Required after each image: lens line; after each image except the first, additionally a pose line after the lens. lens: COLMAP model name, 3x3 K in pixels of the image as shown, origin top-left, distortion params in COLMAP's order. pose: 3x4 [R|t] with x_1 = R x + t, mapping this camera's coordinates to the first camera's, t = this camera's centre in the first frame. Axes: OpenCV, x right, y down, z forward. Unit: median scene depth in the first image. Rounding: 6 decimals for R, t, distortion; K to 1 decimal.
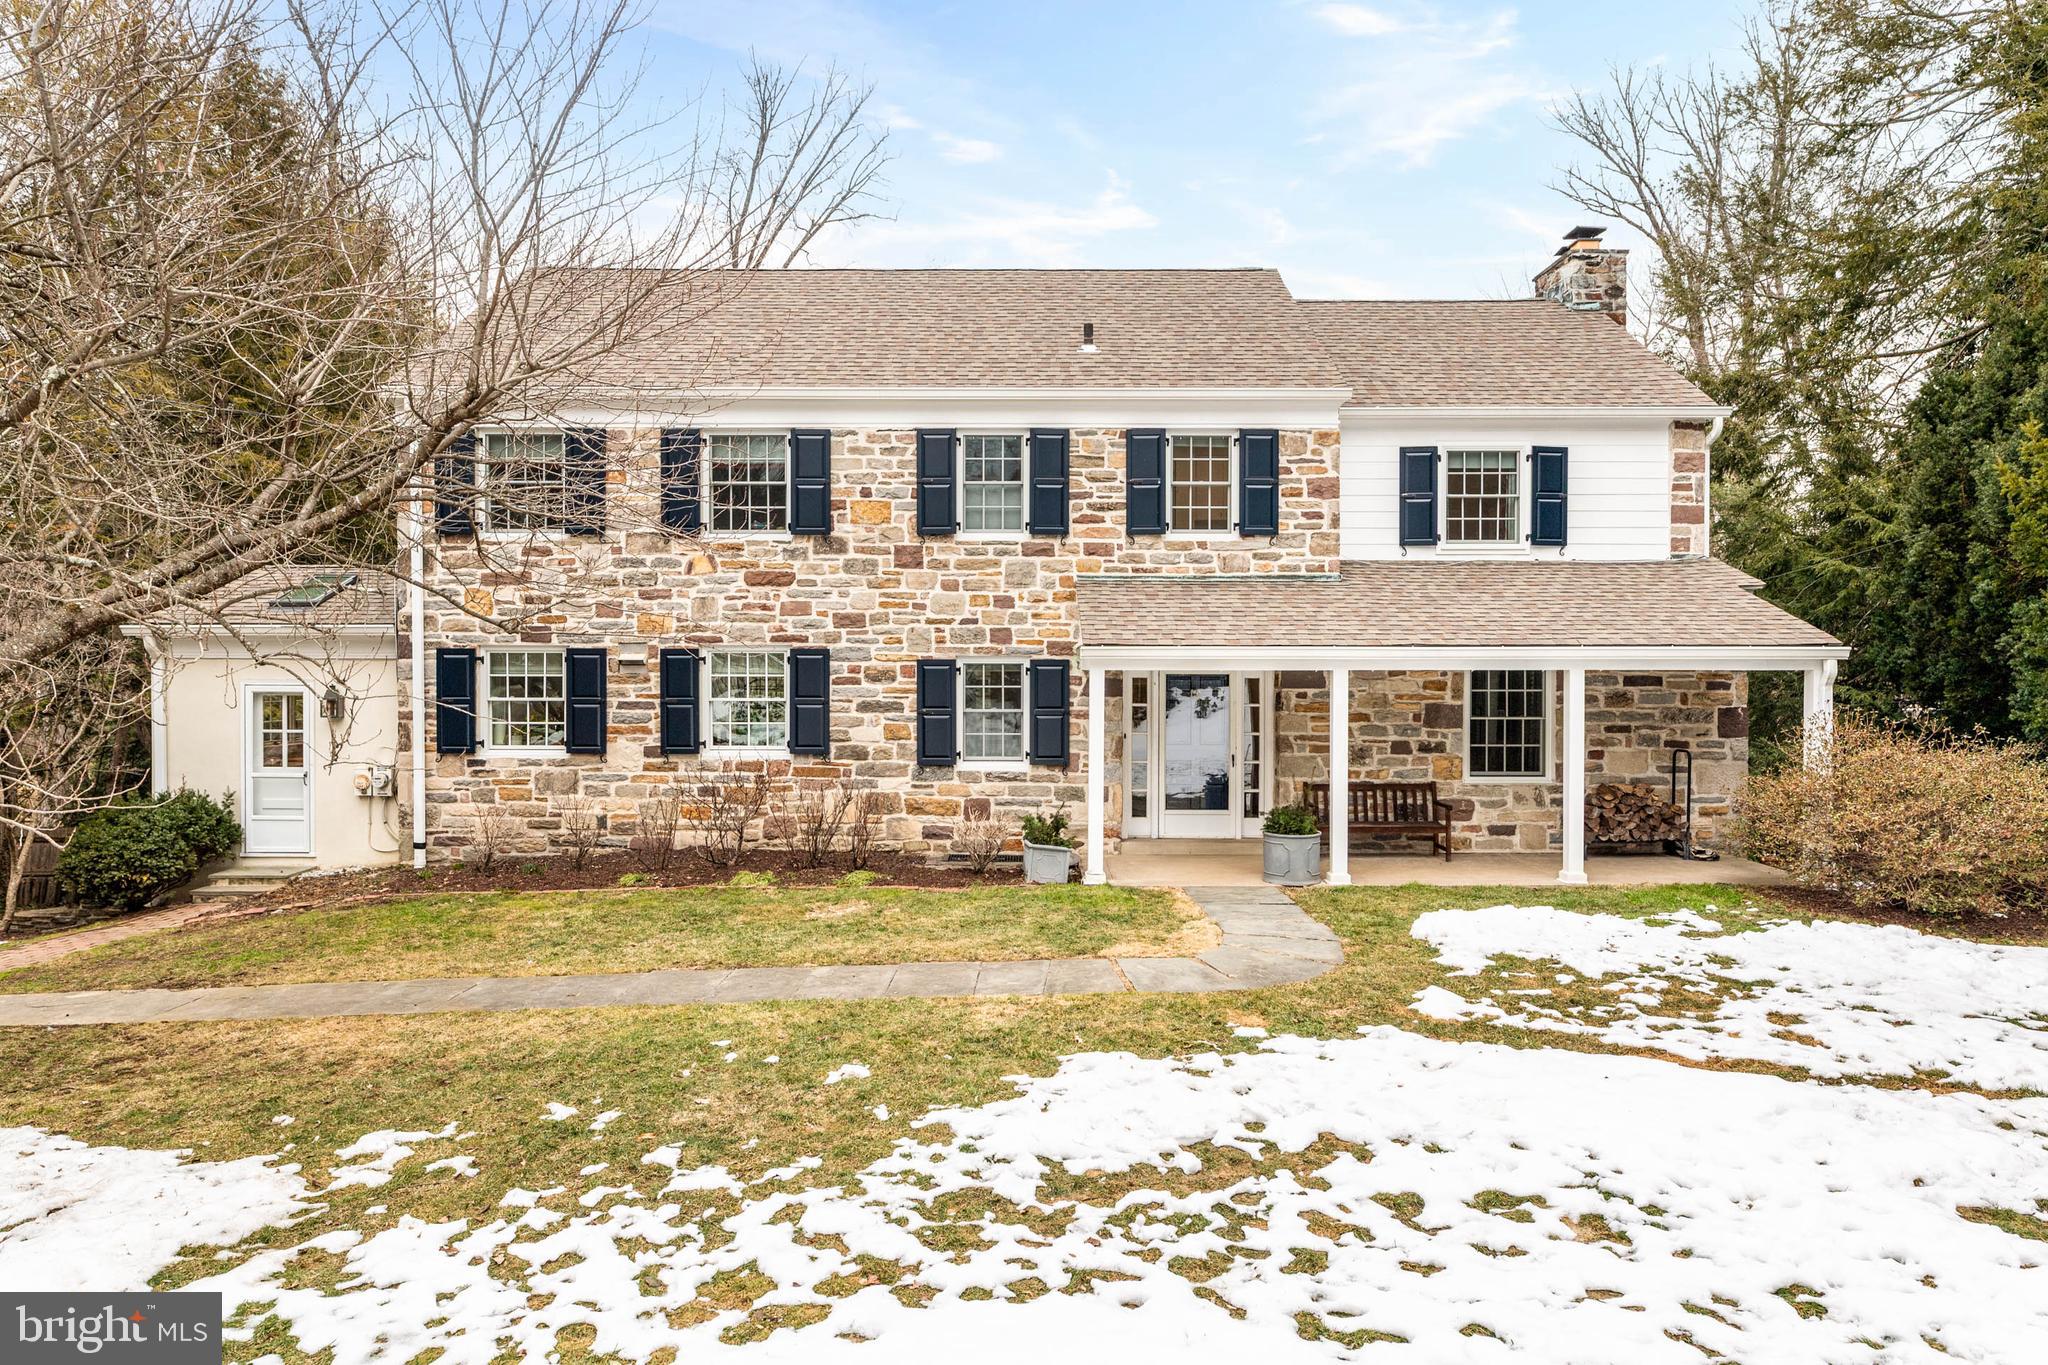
lens RADIAL K [[1177.1, 0, 1021.8], [0, 1177.1, 687.4], [0, 0, 1]] dist [-0.000977, -0.001569]
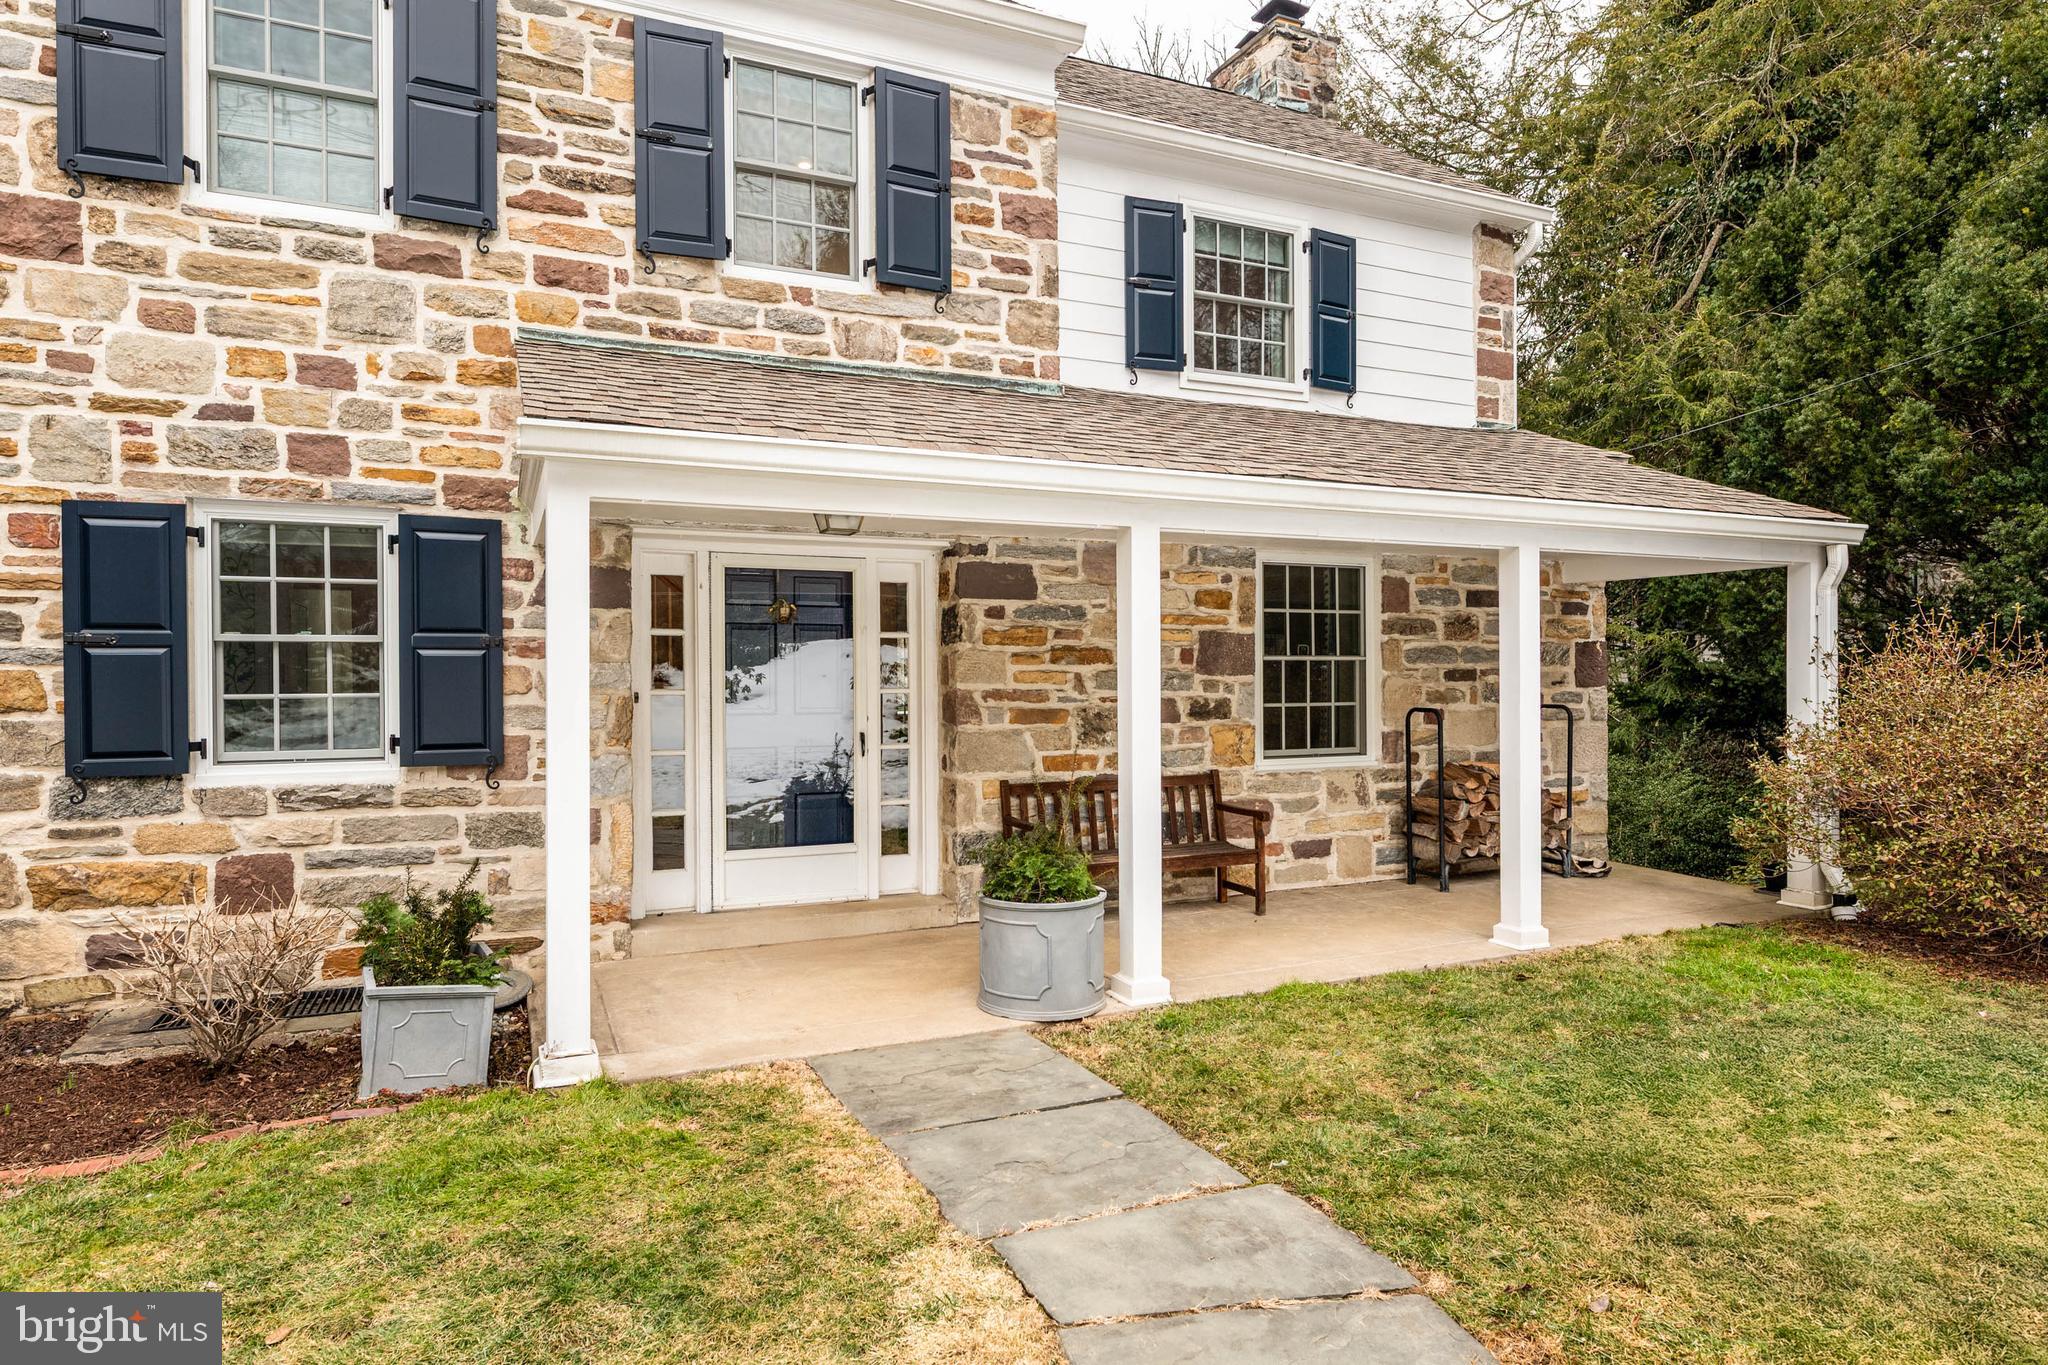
lens RADIAL K [[1177.1, 0, 1021.8], [0, 1177.1, 687.4], [0, 0, 1]] dist [-0.000977, -0.001569]
pose [[0.910707, -0.009219, 0.412951, 0.035383], [0.010569, 0.999944, -0.000986, 0.040205], [-0.412918, 0.005263, 0.910753, 0.526618]]
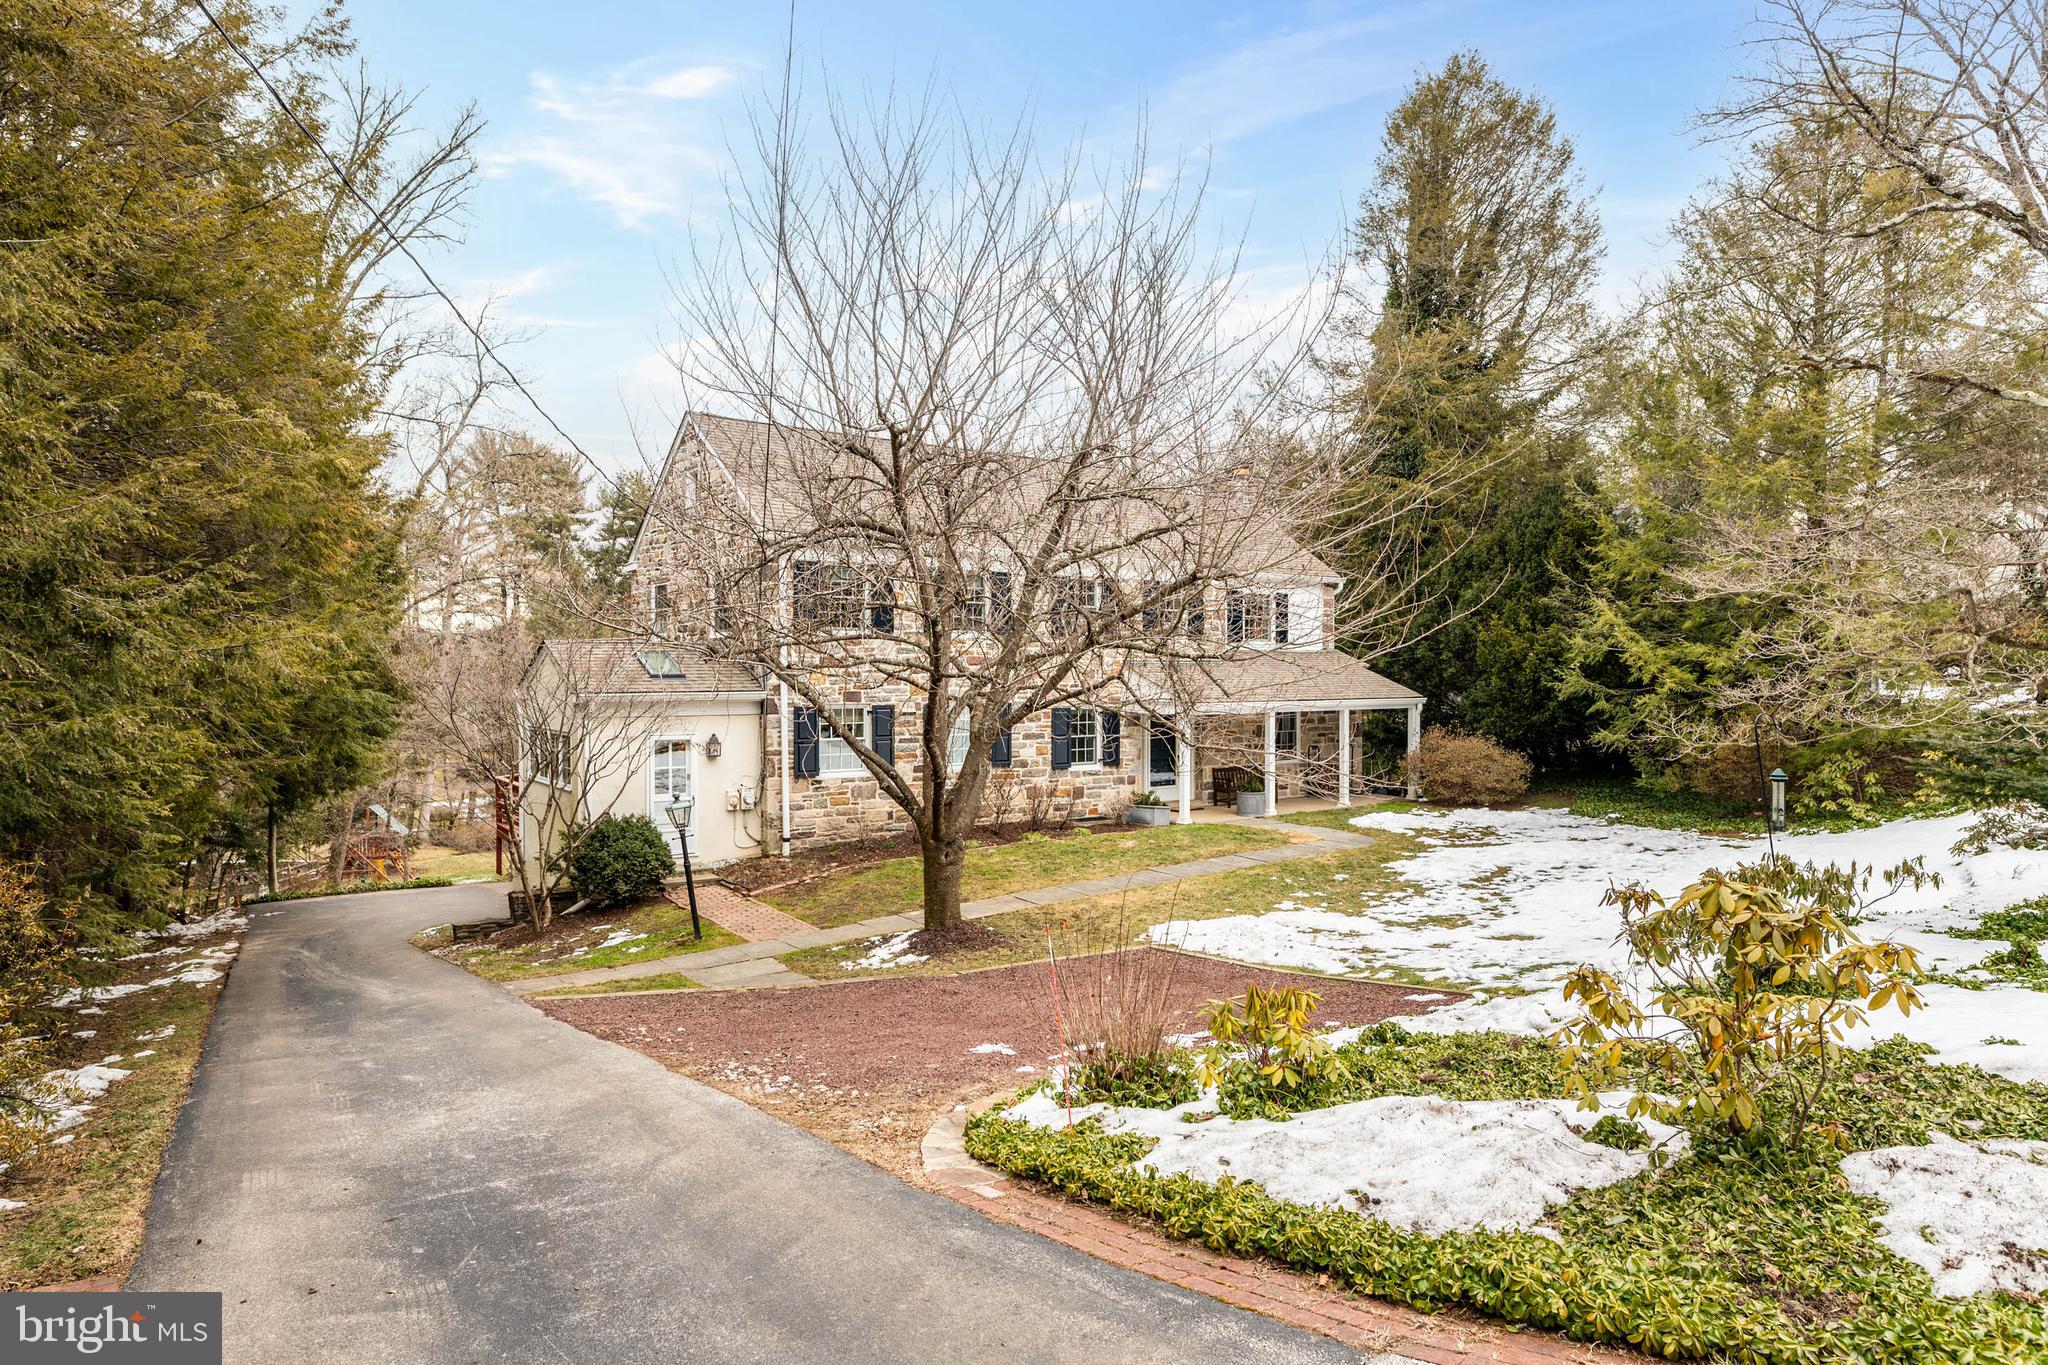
lens RADIAL K [[1177.1, 0, 1021.8], [0, 1177.1, 687.4], [0, 0, 1]] dist [-0.000977, -0.001569]
pose [[0.814197, -0.009197, 0.580516, -1.125866], [0.006150, 0.999955, 0.007216, -0.066718], [-0.580556, -0.002305, 0.814217, -0.381010]]
